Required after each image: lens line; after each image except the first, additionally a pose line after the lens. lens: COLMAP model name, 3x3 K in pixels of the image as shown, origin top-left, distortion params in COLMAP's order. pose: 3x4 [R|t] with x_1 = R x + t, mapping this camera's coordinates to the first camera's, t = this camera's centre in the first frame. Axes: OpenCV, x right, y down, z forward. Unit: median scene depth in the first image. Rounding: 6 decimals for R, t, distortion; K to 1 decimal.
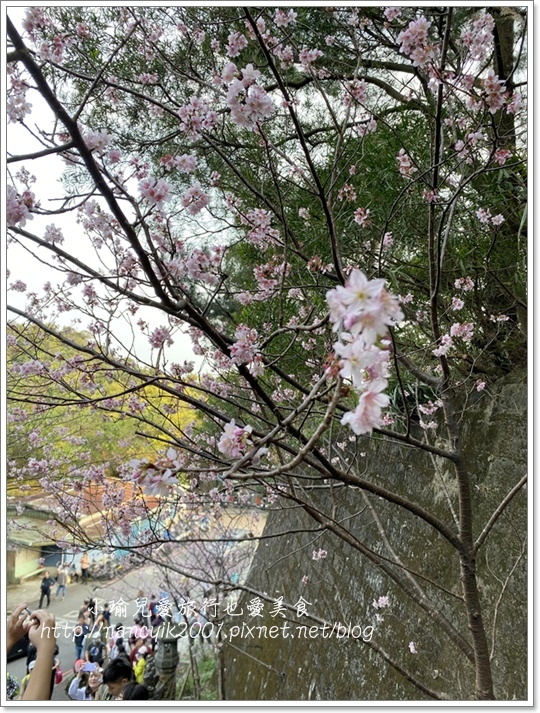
lens RADIAL K [[575.1, 0, 270.0], [0, 575.1, 356.5], [0, 0, 1]] dist [0.197709, -0.000081]
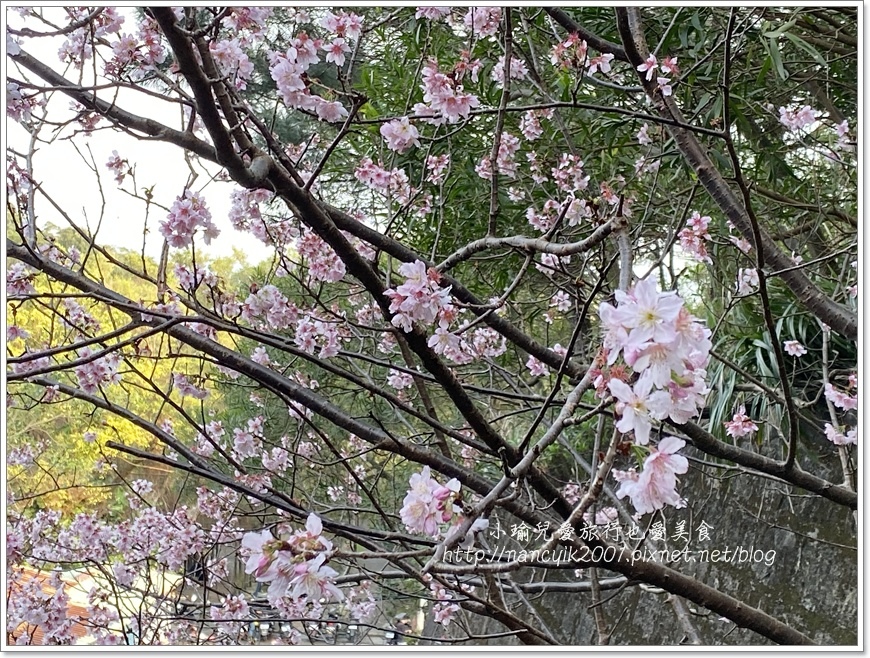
lens RADIAL K [[1626.4, 0, 435.0], [0, 1626.4, 329.0], [0, 0, 1]] dist [0.261919, -0.010560]
pose [[0.999802, 0.019340, 0.004735, -0.029504], [-0.019611, 0.997610, 0.066262, -0.058709], [-0.003442, -0.066341, 0.997791, -0.258446]]
